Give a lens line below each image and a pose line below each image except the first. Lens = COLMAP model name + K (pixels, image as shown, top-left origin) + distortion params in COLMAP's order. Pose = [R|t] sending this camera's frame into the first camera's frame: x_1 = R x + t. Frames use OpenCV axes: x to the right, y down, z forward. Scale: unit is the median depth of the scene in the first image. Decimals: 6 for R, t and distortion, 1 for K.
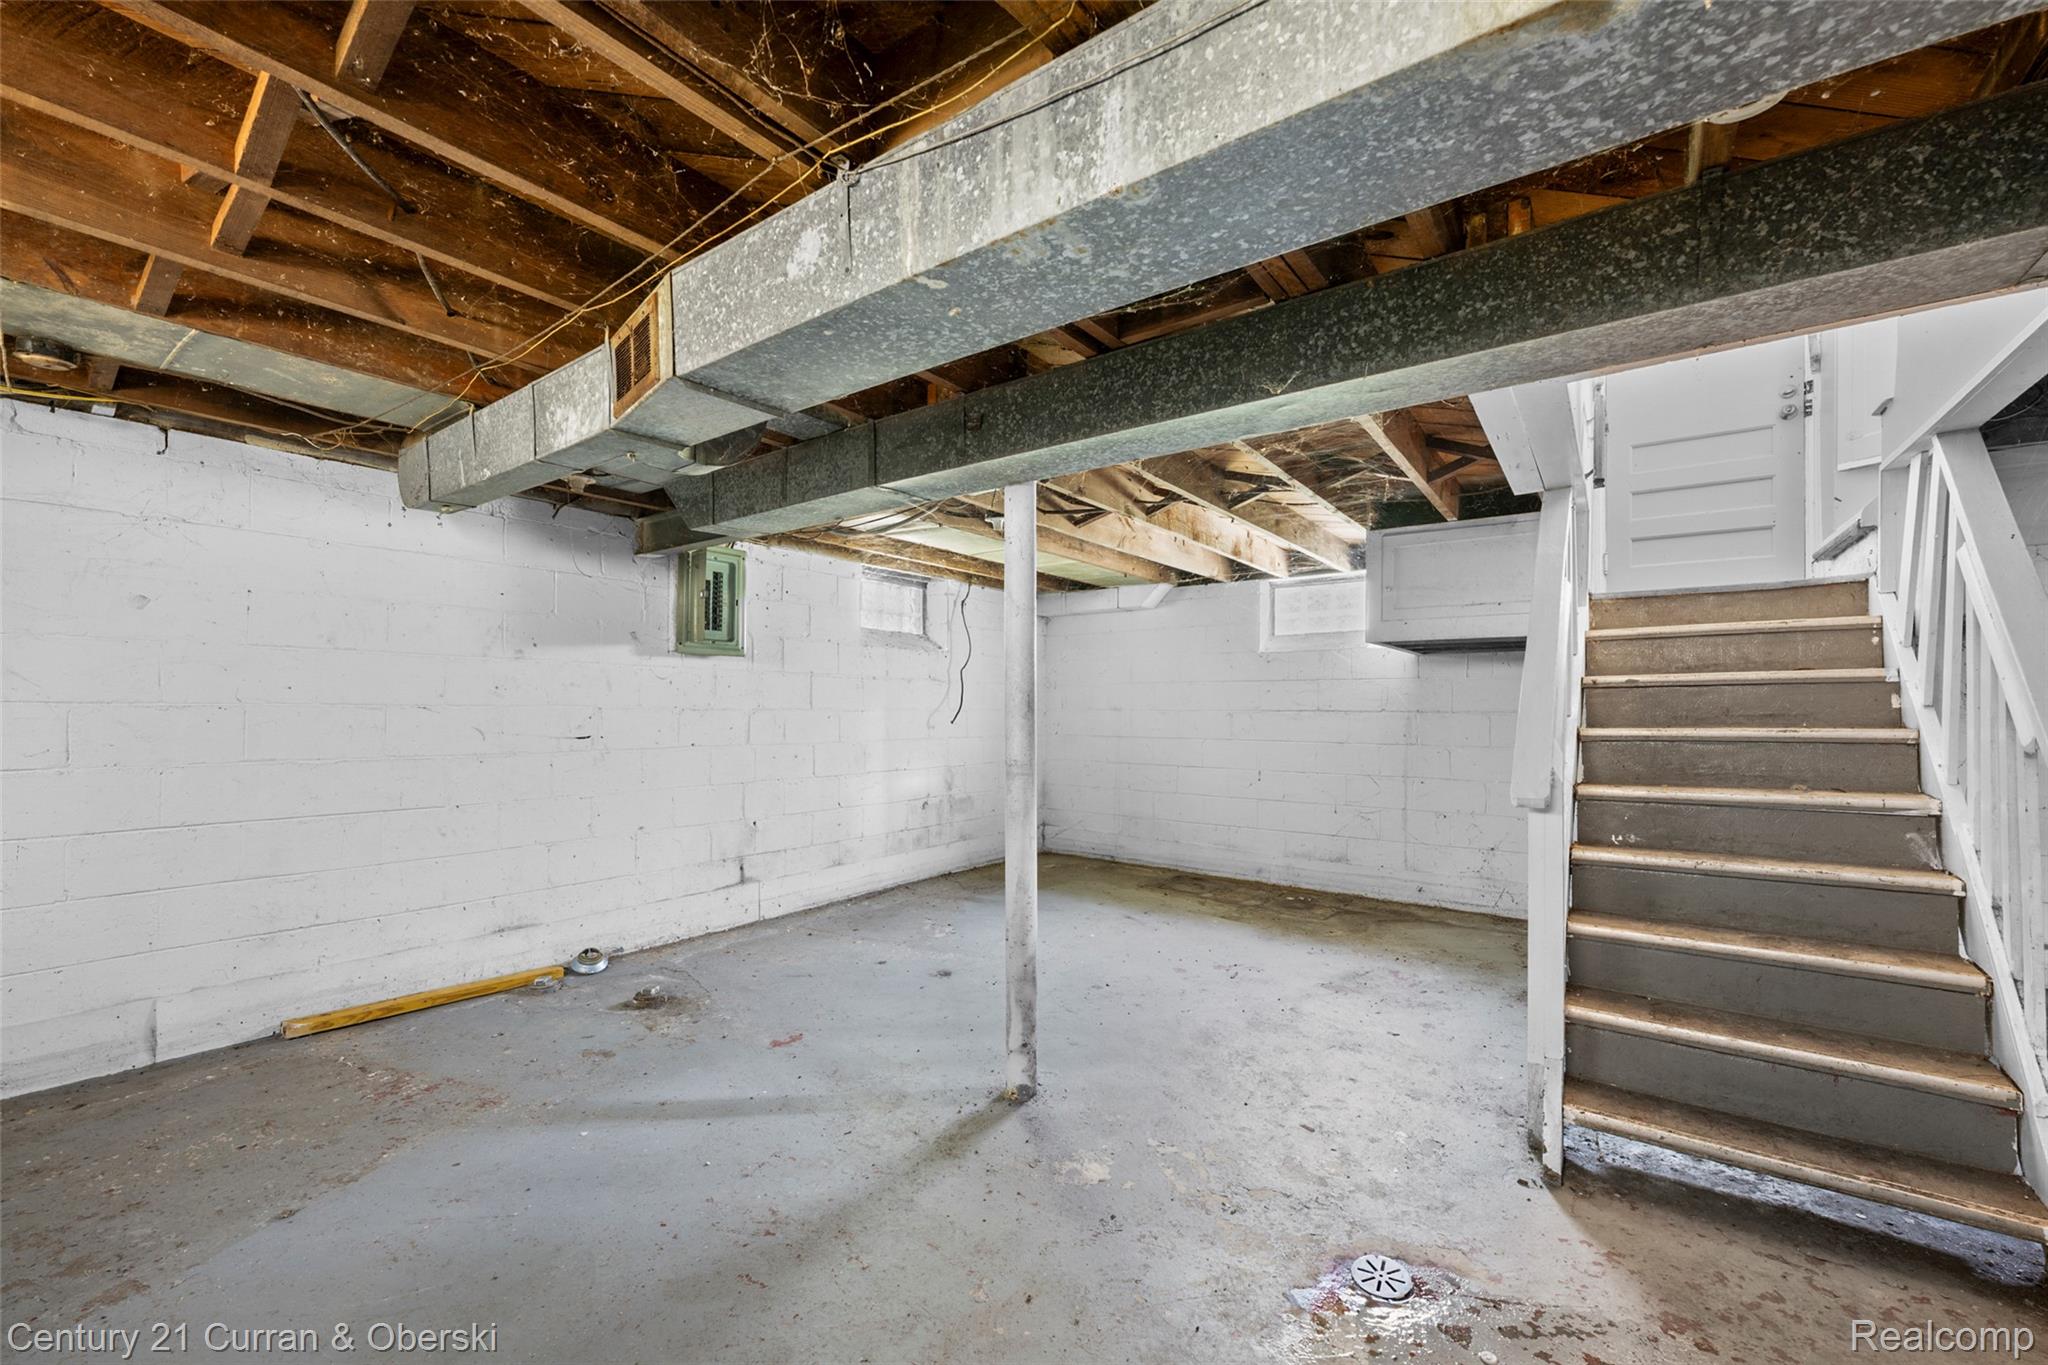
lens RADIAL K [[823.5, 0, 1023.9], [0, 823.5, 698.9], [0, 0, 1]] dist [-0.001295, -0.000040]
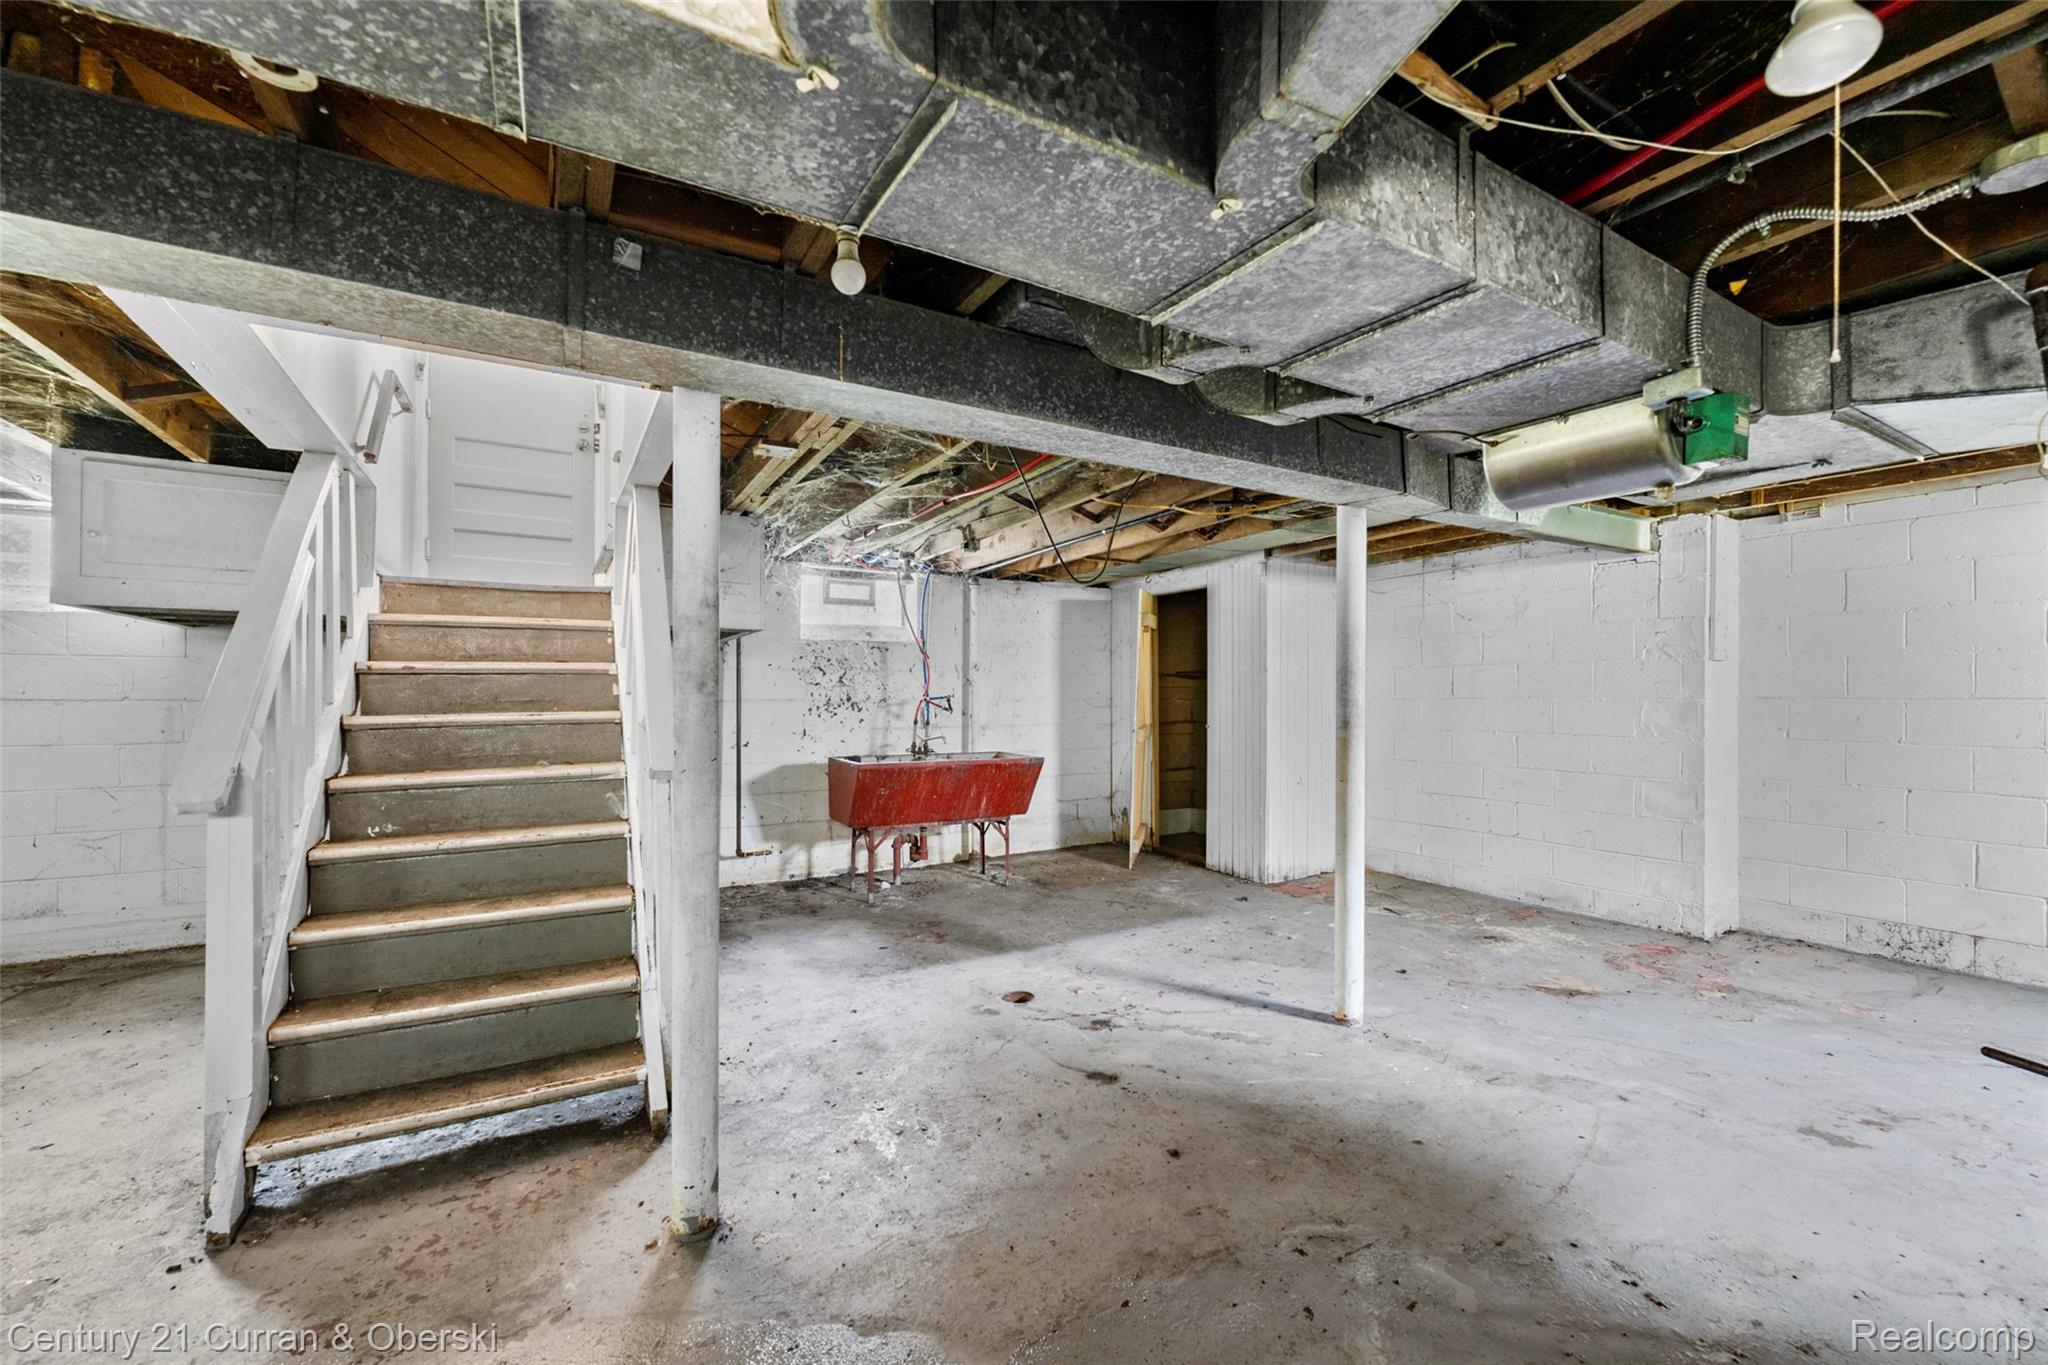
lens RADIAL K [[824.8, 0, 1024.0], [0, 824.8, 691.6], [0, 0, 1]] dist [0.000689, 0.000043]
pose [[0.396330, 0.002854, 0.918104, 0.170774], [-0.008234, 0.999966, 0.000446, 0.000495], [-0.918071, -0.007736, 0.396340, -0.101487]]
